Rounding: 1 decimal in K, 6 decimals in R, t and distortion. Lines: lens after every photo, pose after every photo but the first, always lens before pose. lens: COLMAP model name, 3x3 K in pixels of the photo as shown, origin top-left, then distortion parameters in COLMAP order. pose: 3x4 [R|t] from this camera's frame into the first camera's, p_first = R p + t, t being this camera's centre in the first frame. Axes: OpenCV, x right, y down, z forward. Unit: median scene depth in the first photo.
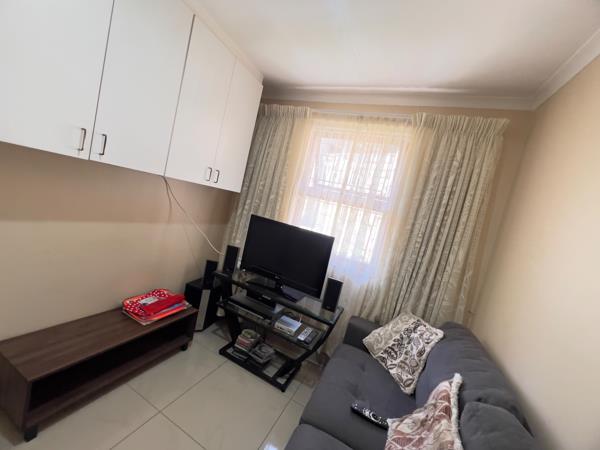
lens RADIAL K [[242.2, 0, 300.0], [0, 242.2, 225.0], [0, 0, 1]] dist [-0.000948, -0.000284]
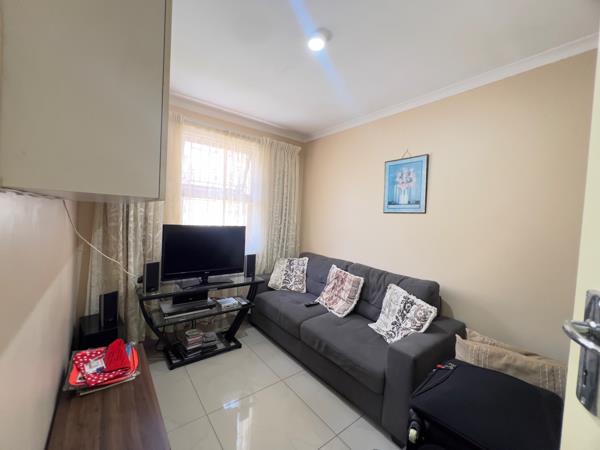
lens RADIAL K [[242.2, 0, 300.0], [0, 242.2, 225.0], [0, 0, 1]] dist [-0.000948, -0.000284]
pose [[0.454150, -0.237372, 0.858722, -0.889879], [0.129978, 0.971194, 0.199721, -0.188753], [-0.881393, 0.020912, 0.471920, 0.064601]]
